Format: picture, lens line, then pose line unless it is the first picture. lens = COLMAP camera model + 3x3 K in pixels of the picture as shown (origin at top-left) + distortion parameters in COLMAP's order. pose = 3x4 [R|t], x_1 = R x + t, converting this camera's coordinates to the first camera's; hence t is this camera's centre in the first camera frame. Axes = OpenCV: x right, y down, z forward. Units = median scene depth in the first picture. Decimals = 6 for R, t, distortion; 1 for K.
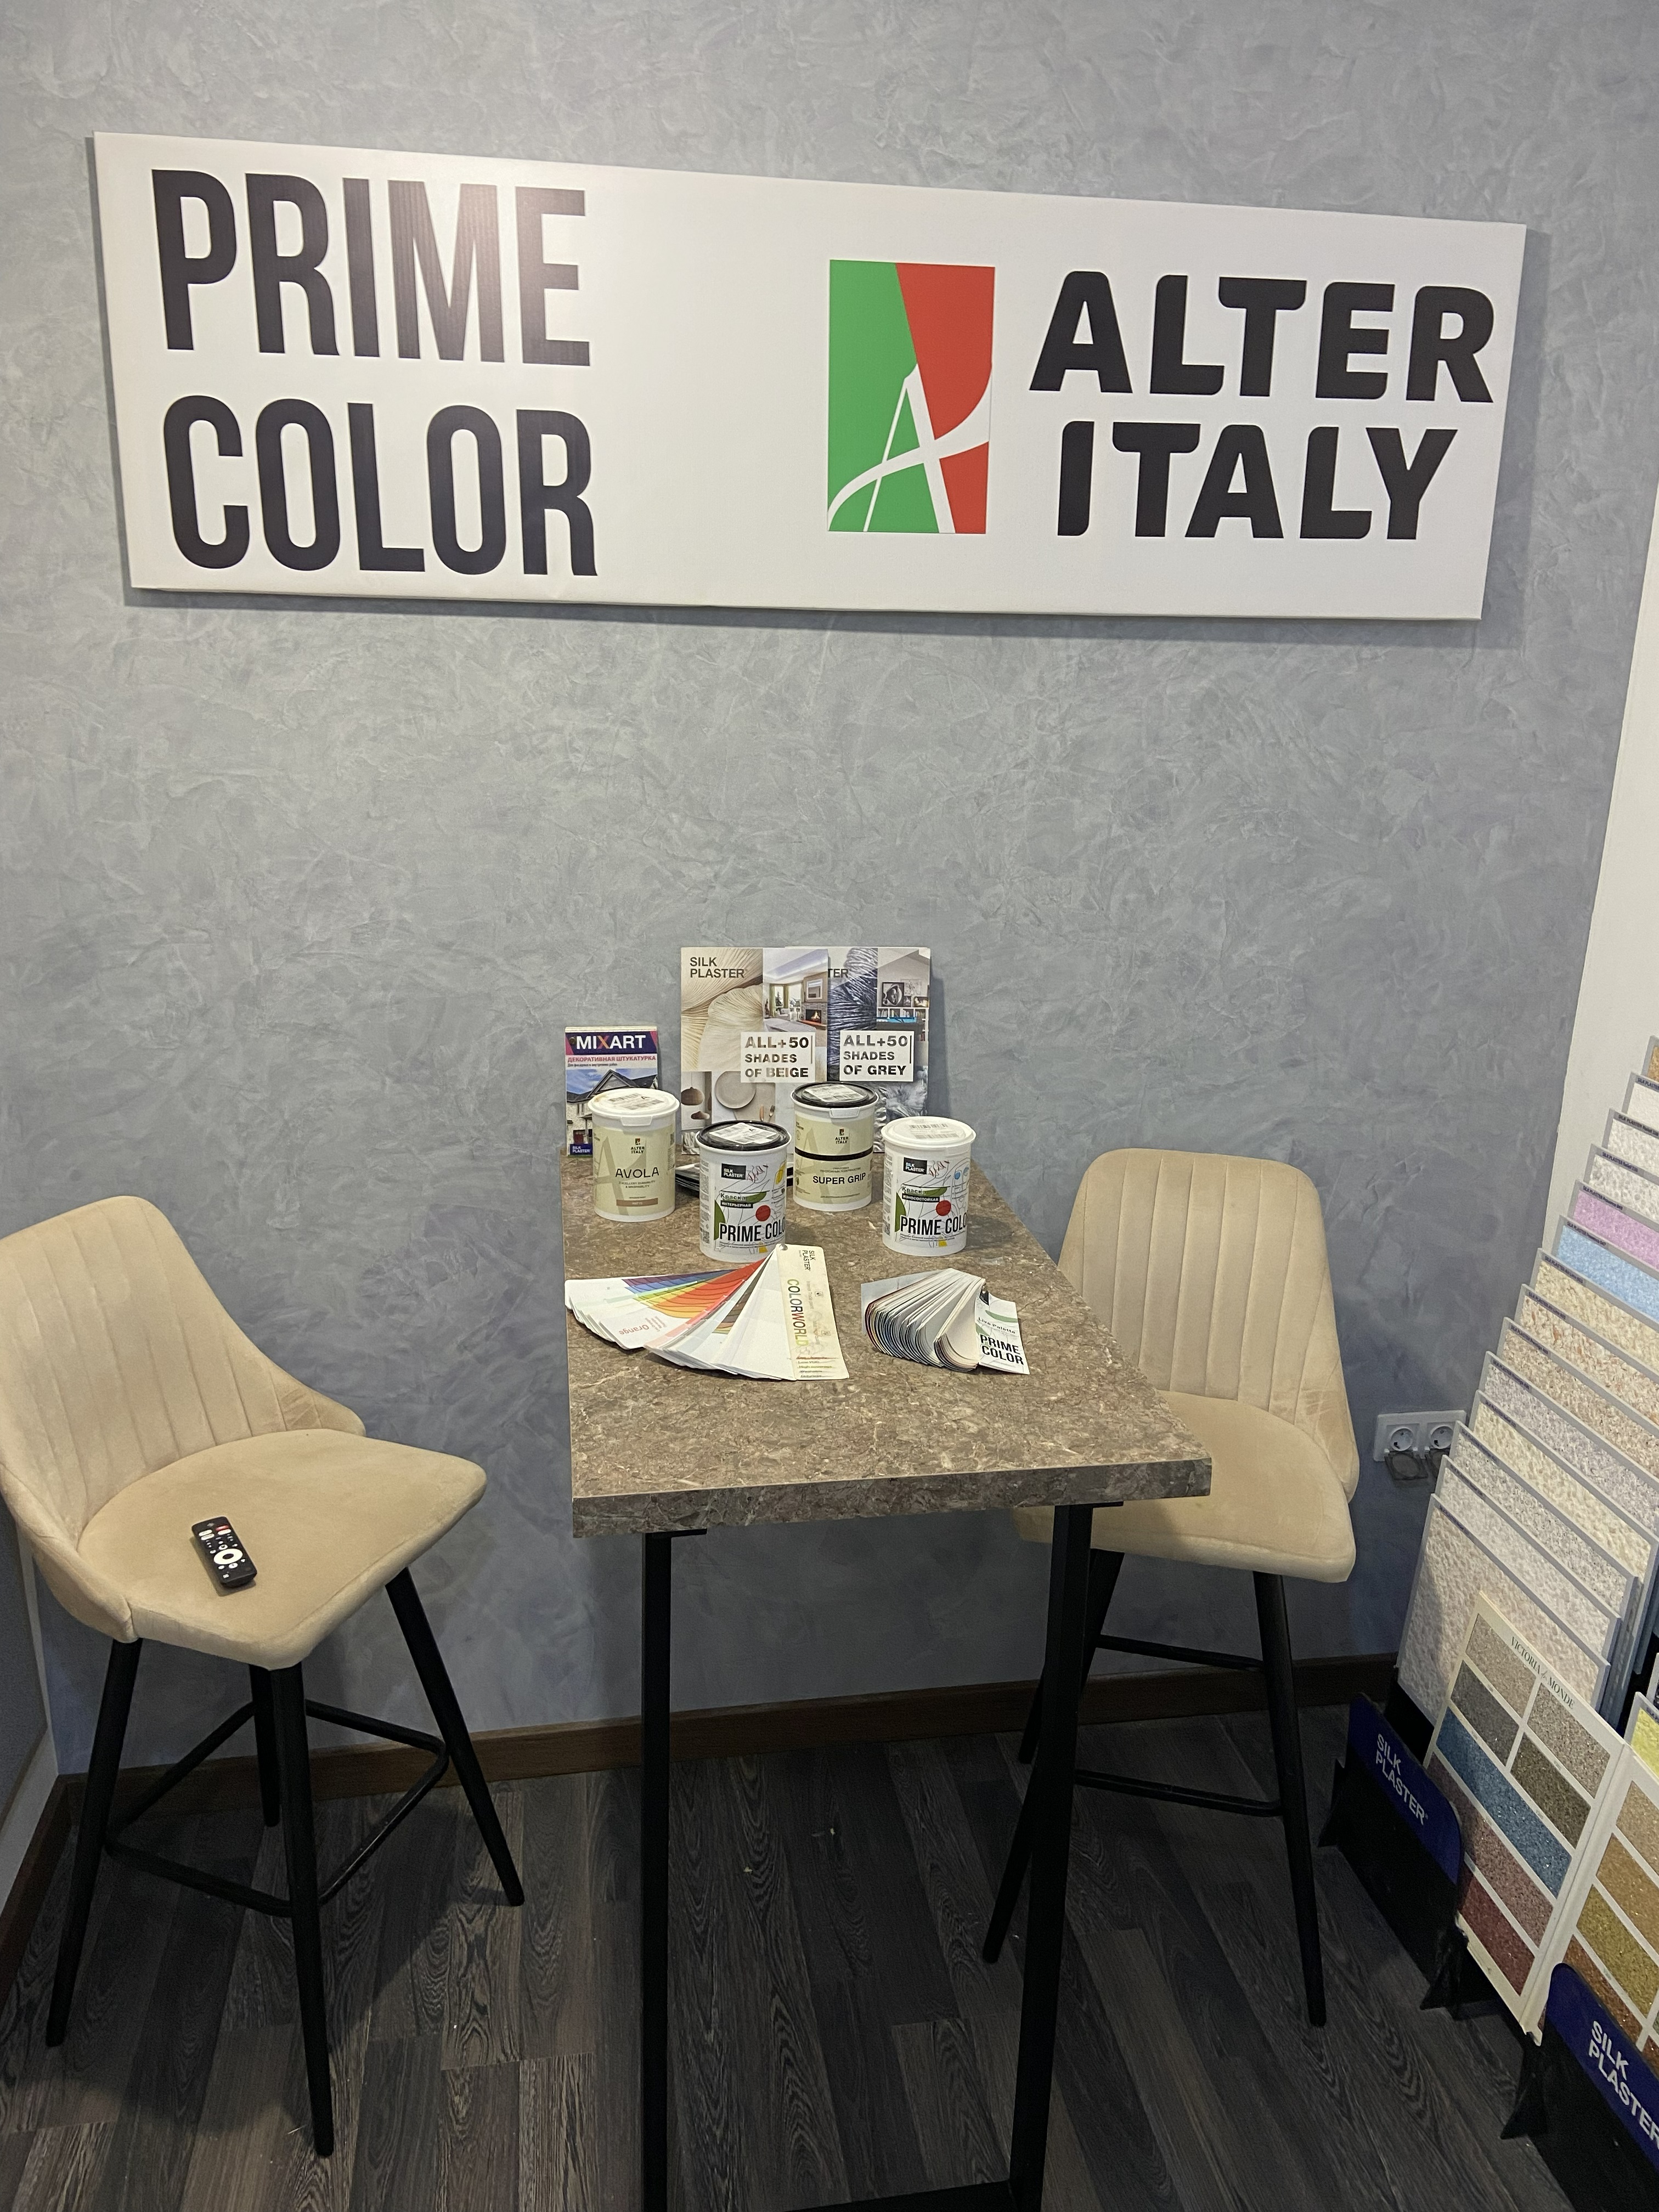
lens RADIAL K [[1644.8, 0, 829.5], [0, 1644.8, 1106.0], [0, 0, 1]] dist [0.121425, -0.153695]
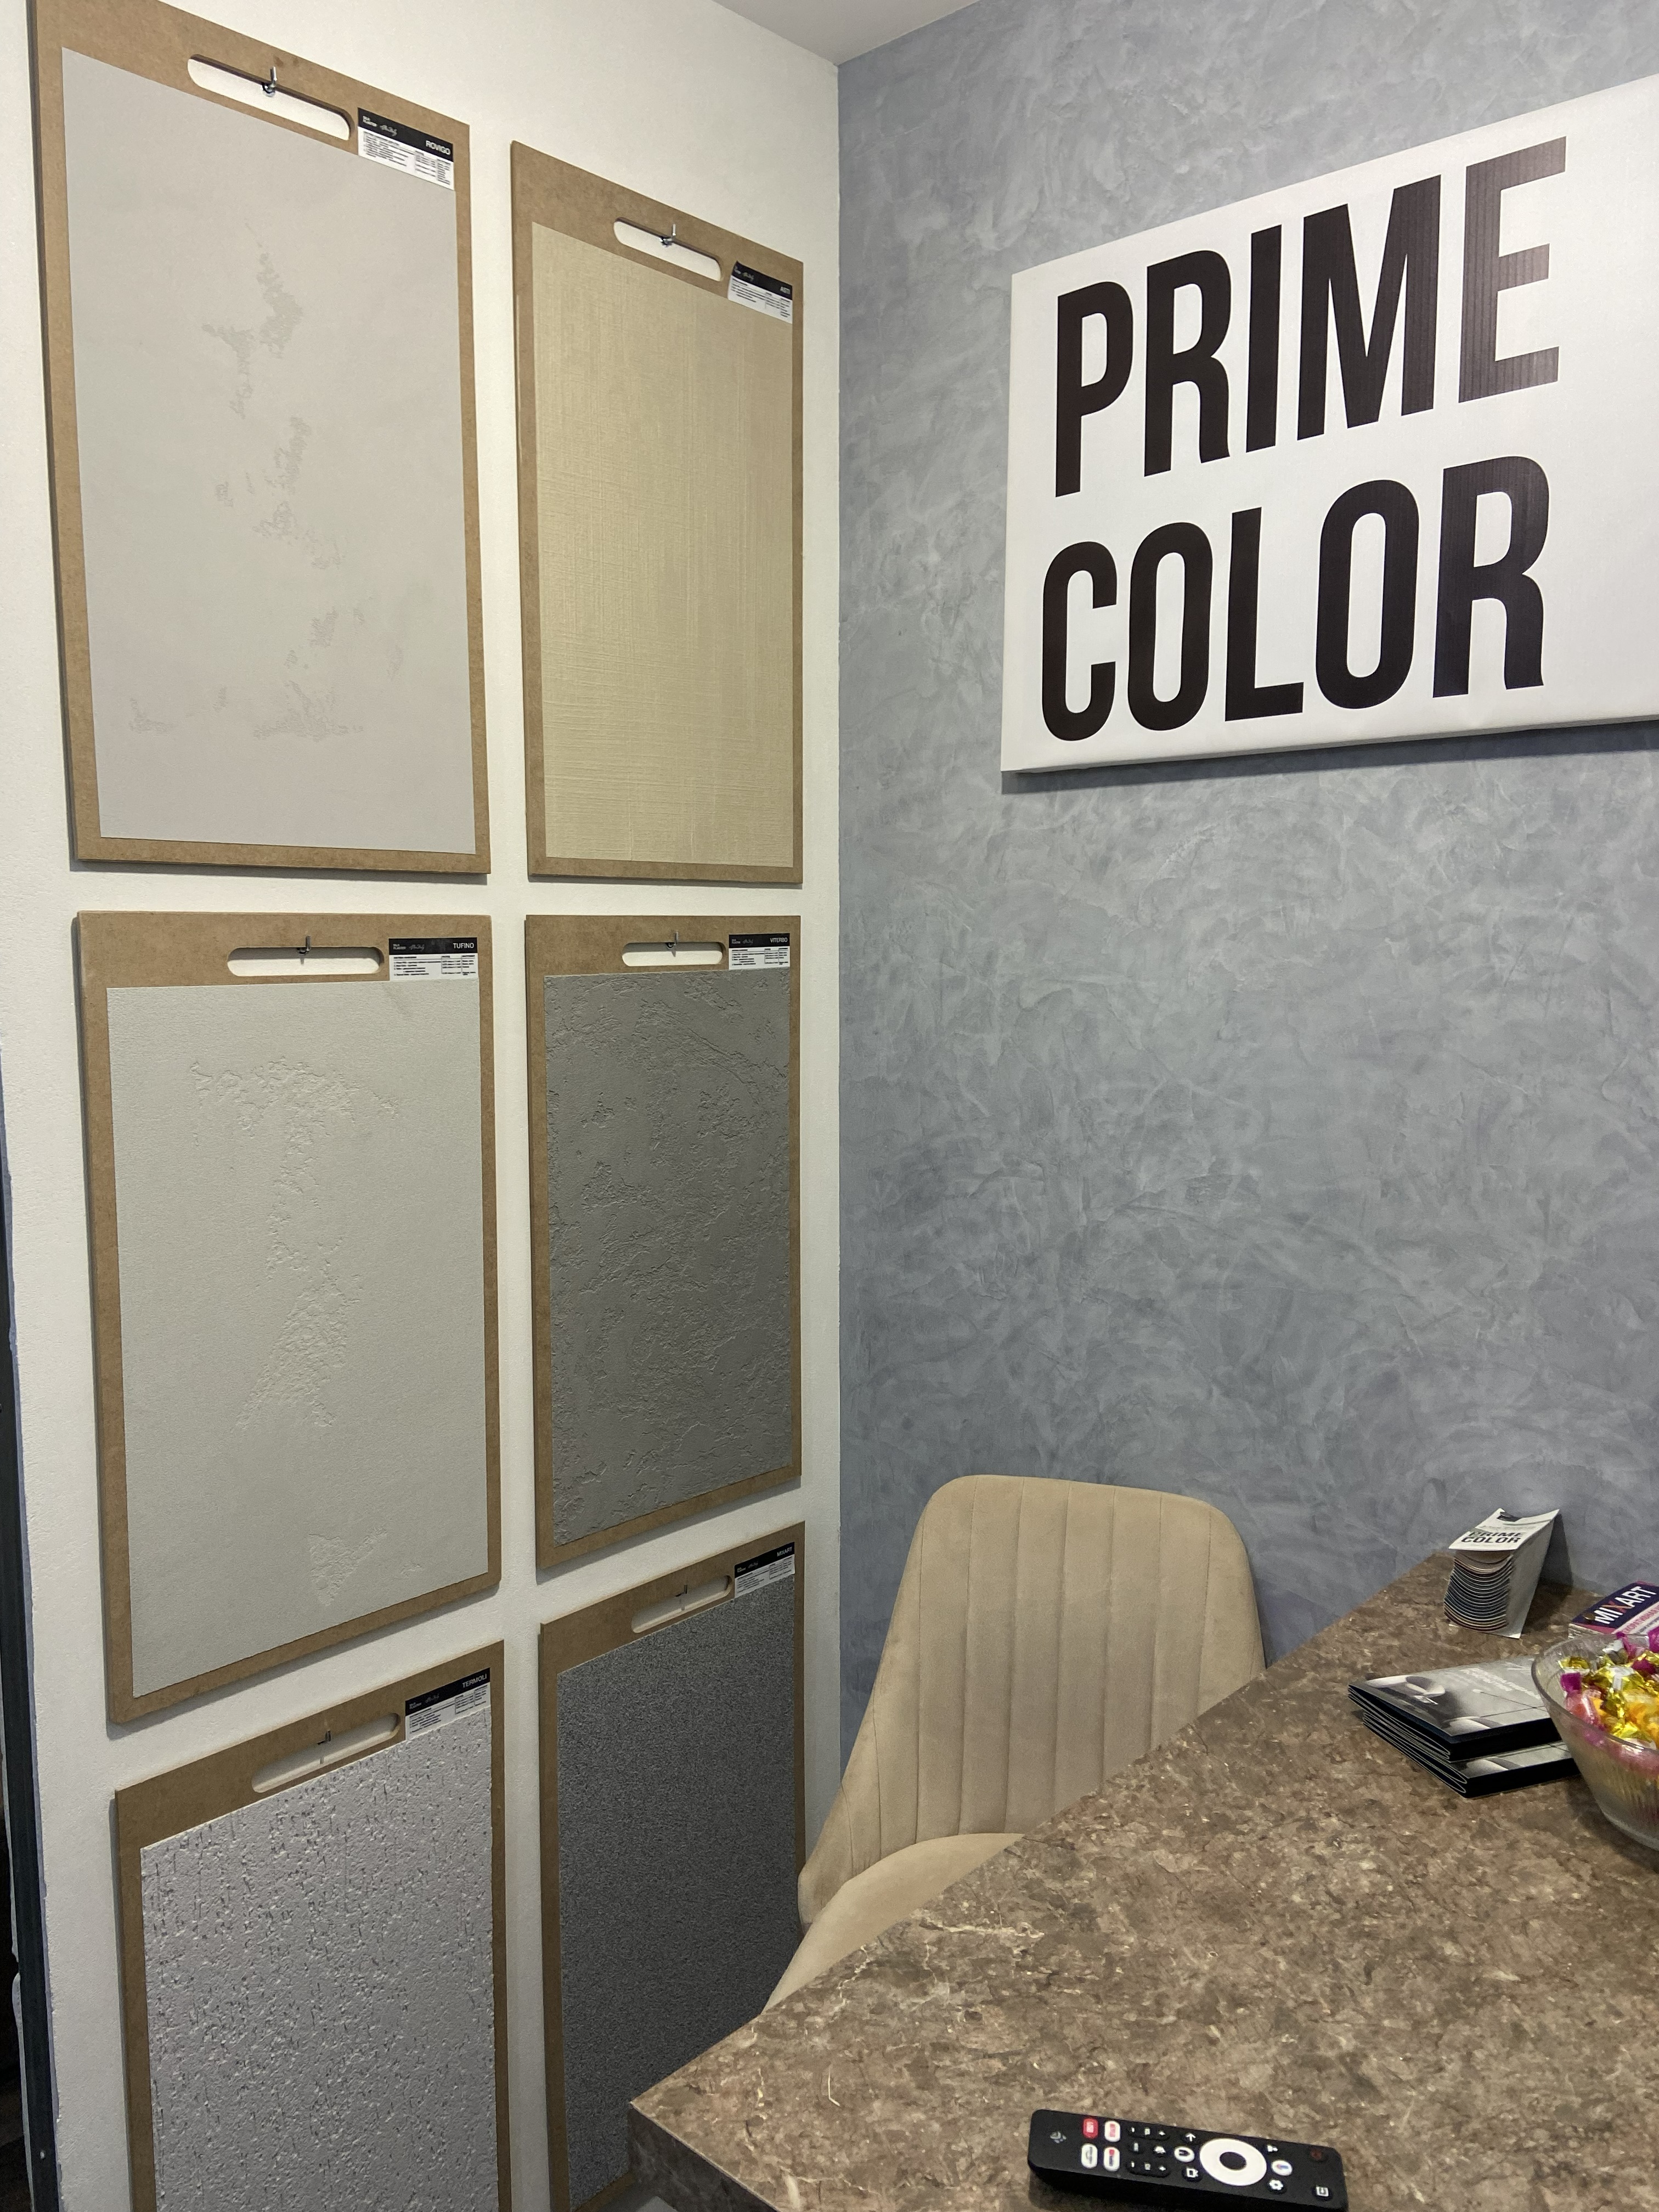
lens RADIAL K [[1644.8, 0, 829.5], [0, 1644.8, 1106.0], [0, 0, 1]] dist [0.121425, -0.153695]
pose [[0.611227, 0.067611, -0.788562, 0.212747], [-0.207435, 0.975200, -0.077173, -0.048339], [0.763788, 0.210746, 0.610093, 0.410710]]
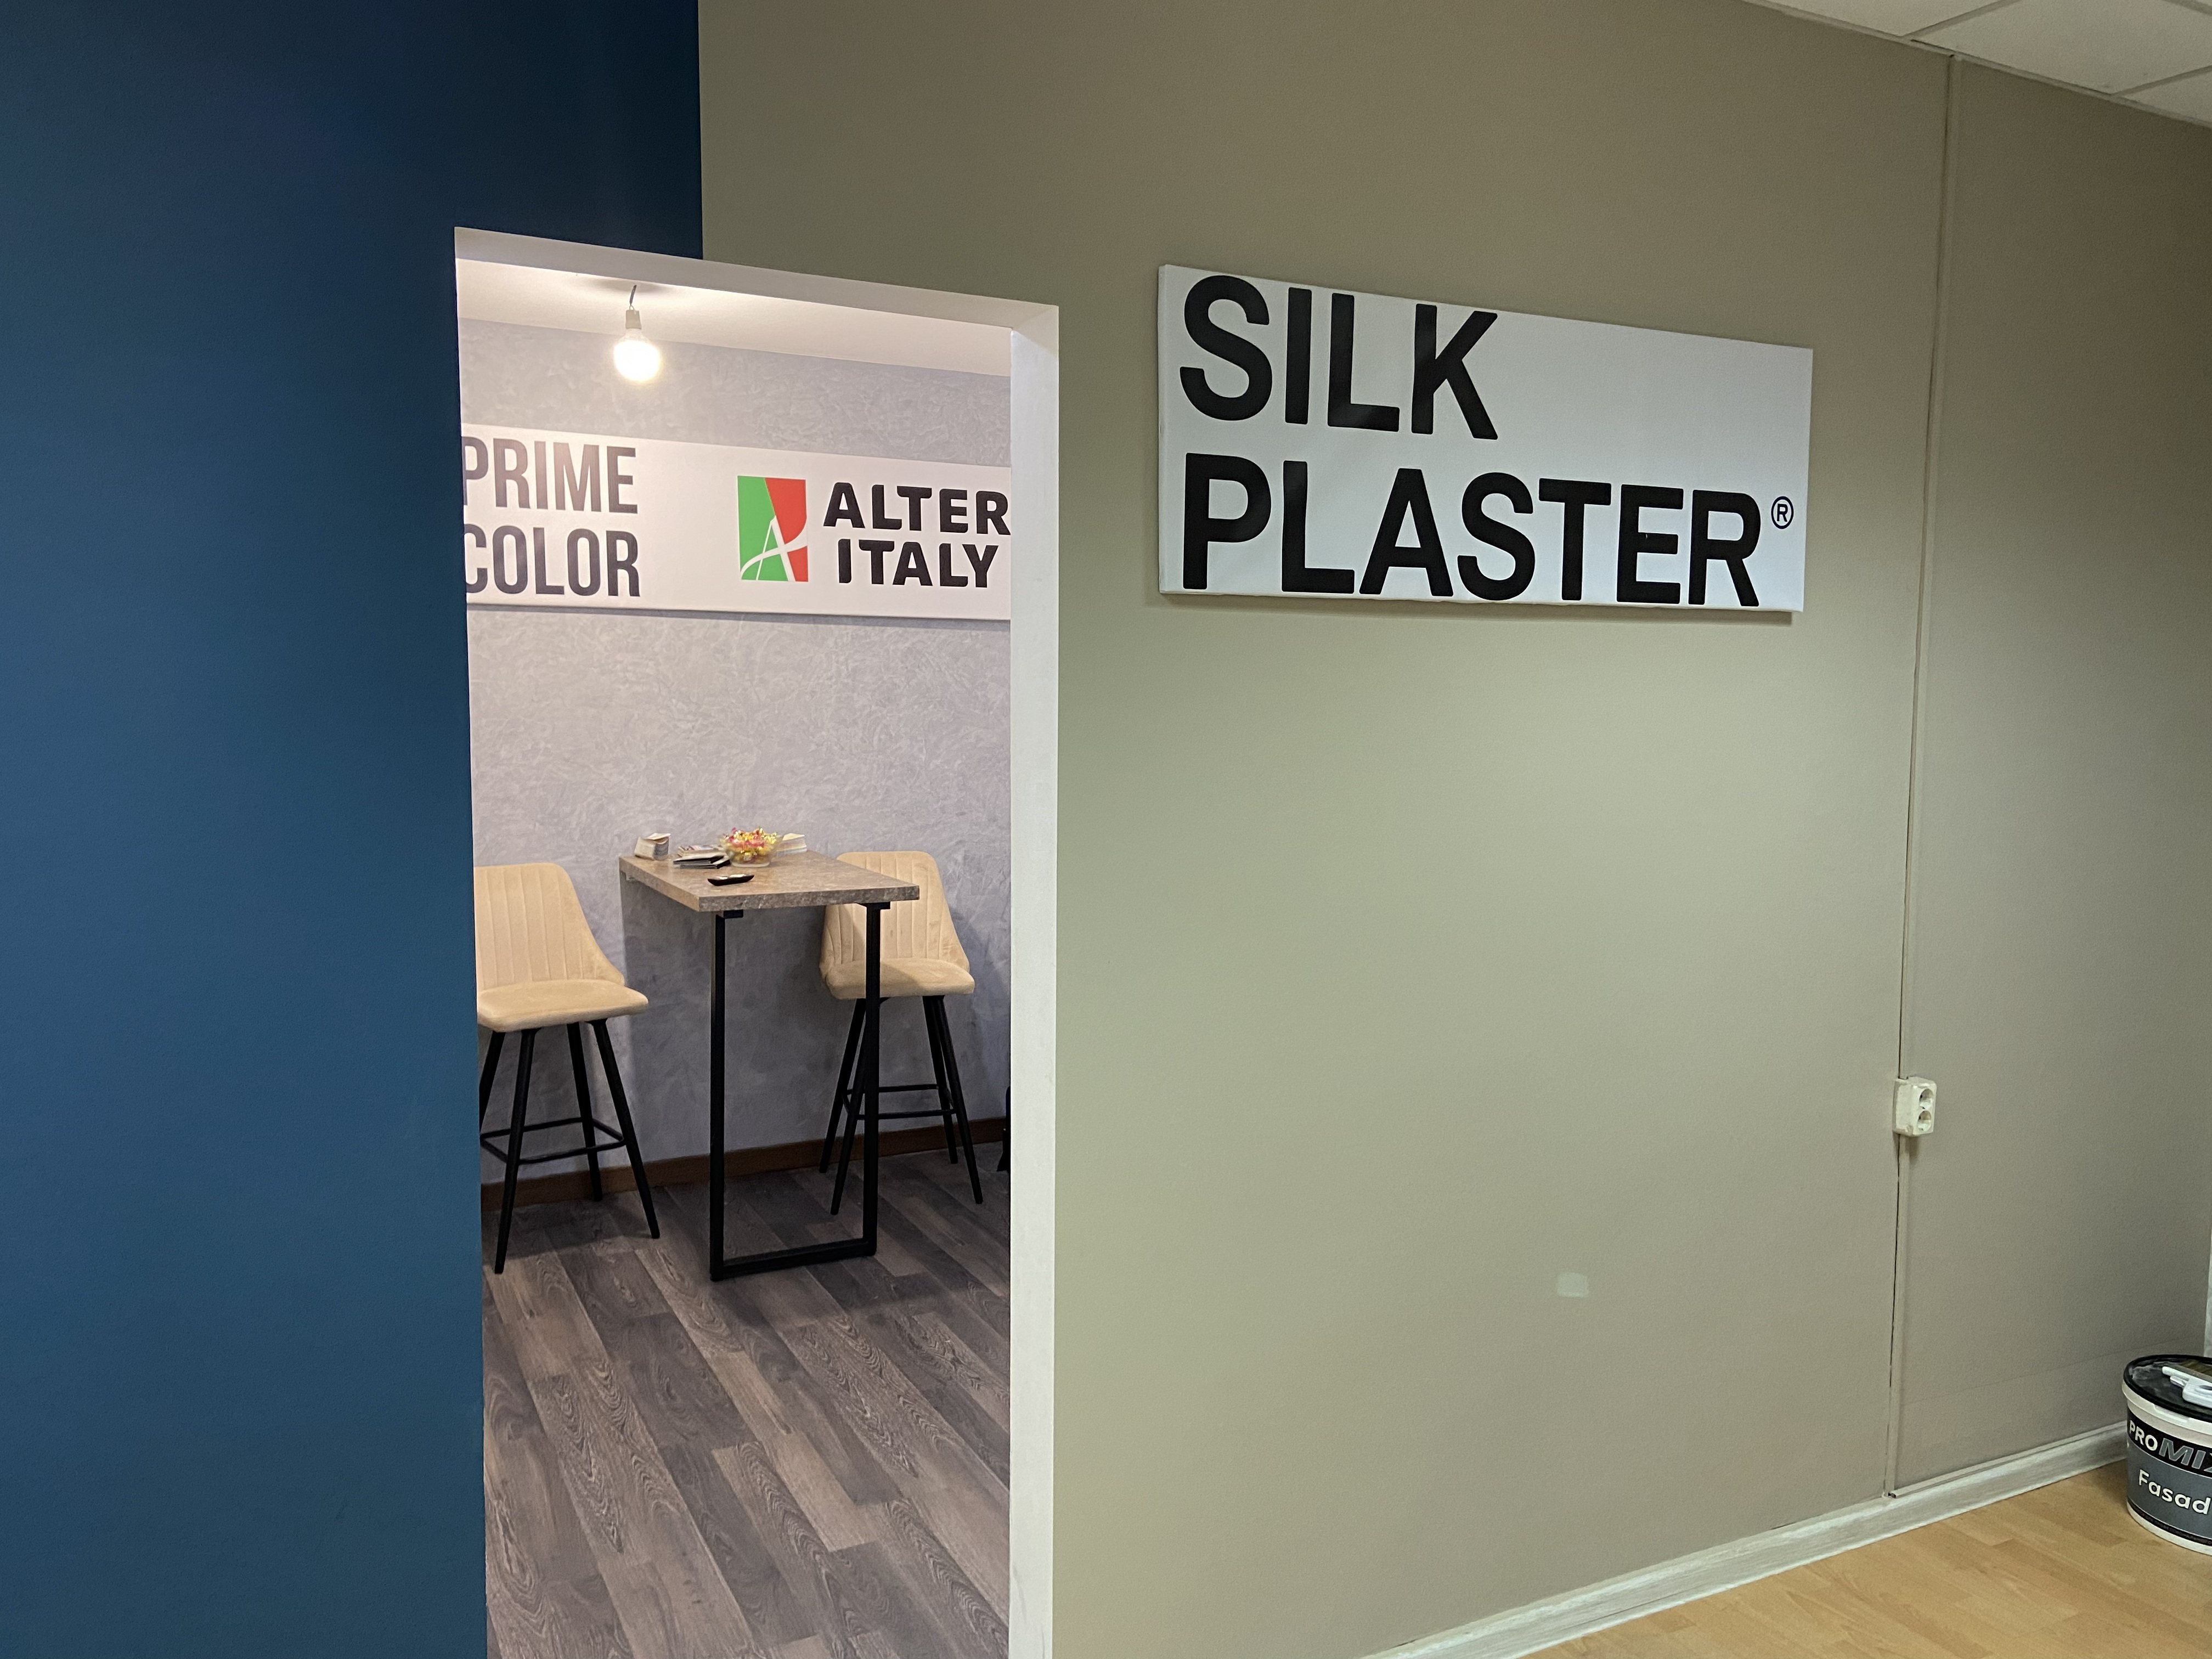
lens RADIAL K [[1644.8, 0, 1106.0], [0, 1644.8, 829.5], [0, 0, 1]] dist [0.121425, -0.153695]
pose [[0.953348, -0.037963, 0.299477, -0.221039], [0.092320, 0.981195, -0.169509, 0.439881], [-0.287410, 0.189249, 0.938925, -1.264802]]
